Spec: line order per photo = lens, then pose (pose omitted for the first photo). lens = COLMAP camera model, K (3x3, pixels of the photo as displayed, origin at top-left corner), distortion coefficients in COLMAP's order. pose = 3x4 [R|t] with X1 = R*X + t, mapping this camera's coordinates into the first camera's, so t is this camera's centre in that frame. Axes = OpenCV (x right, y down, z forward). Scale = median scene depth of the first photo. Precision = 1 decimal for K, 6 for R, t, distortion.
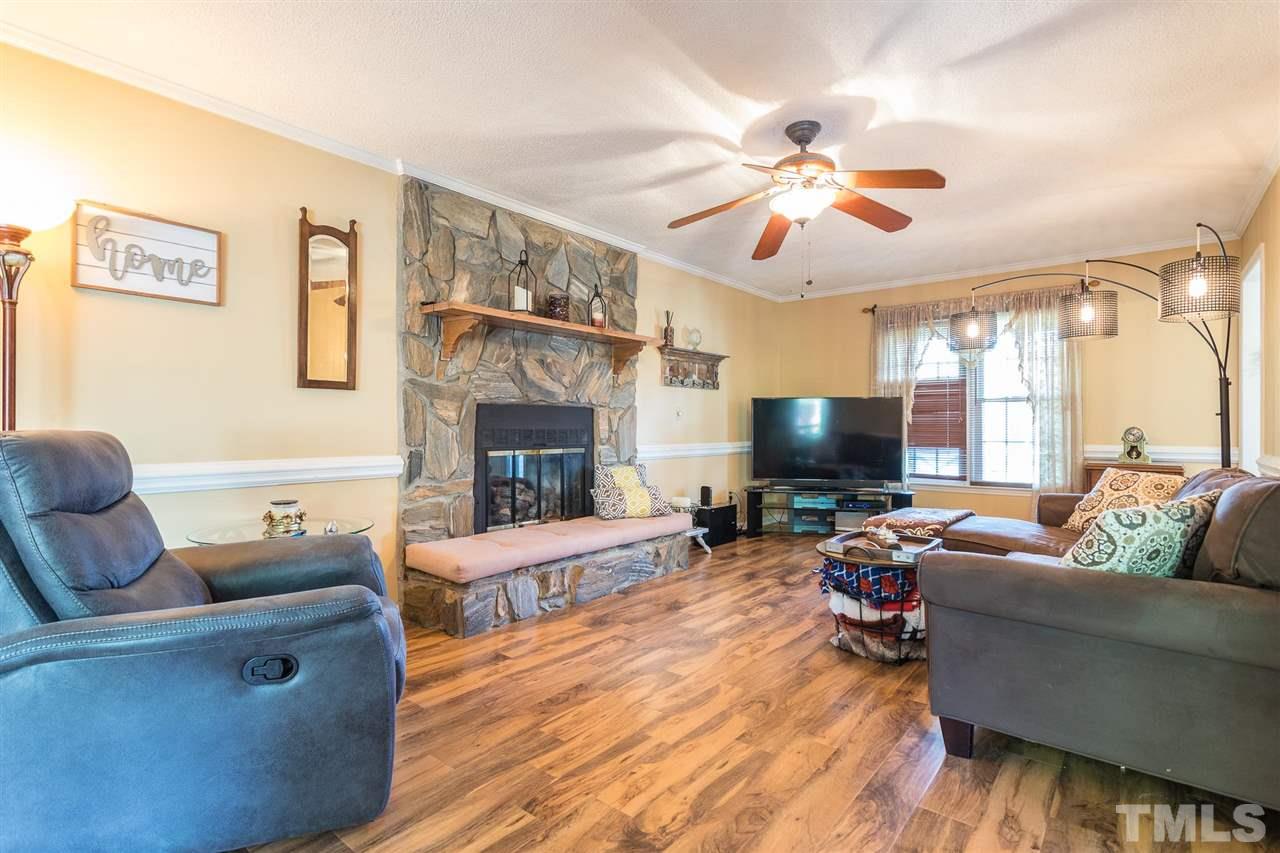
lens RADIAL K [[614.9, 0, 652.0], [0, 614.9, 422.6], [0, 0, 1]] dist [0.002081, 0.001712]
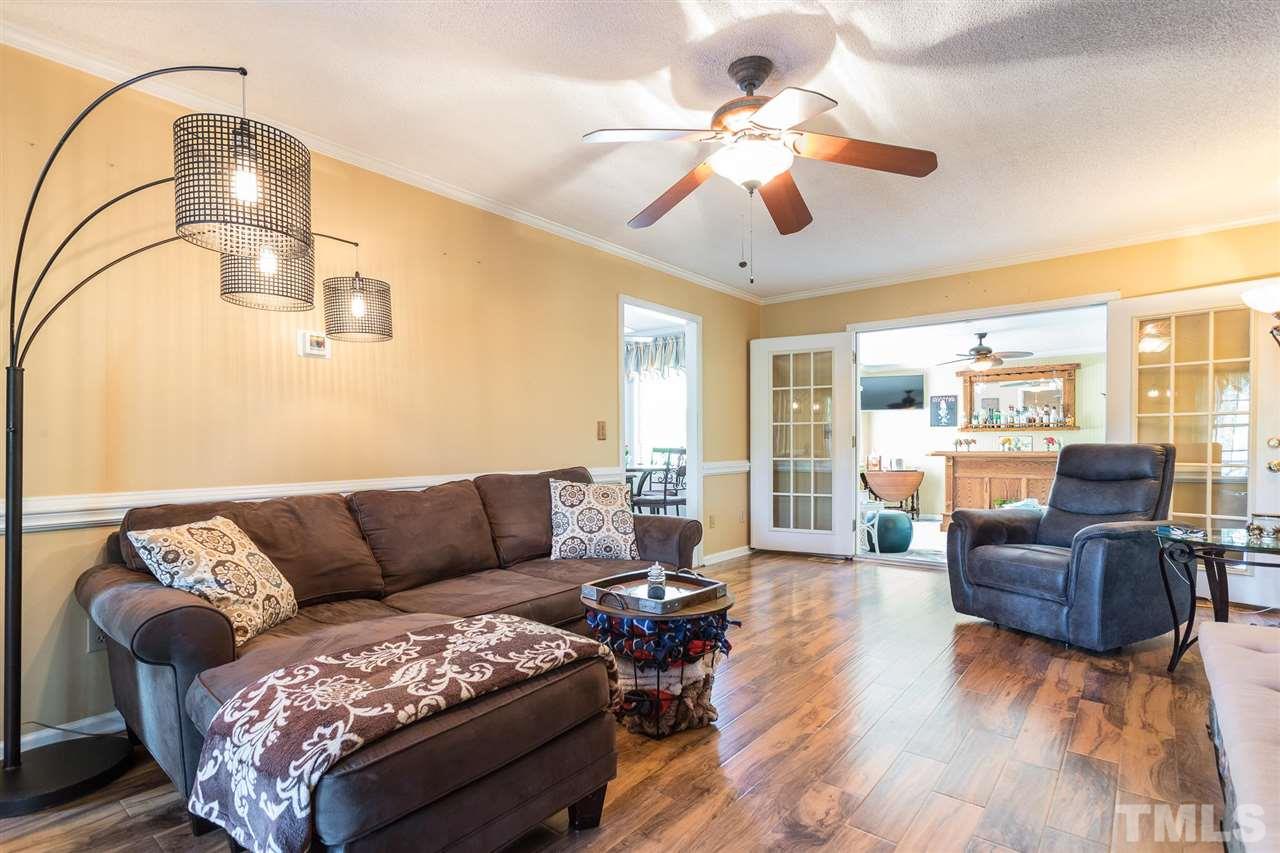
lens RADIAL K [[614.9, 0, 638.1], [0, 614.9, 447.9], [0, 0, 1]] dist [0.002081, 0.001712]
pose [[-0.999849, 0.004355, 0.016852, 0.262888], [0.004429, 0.999981, 0.004321, 0.005395], [-0.016833, 0.004395, -0.999849, 1.248281]]
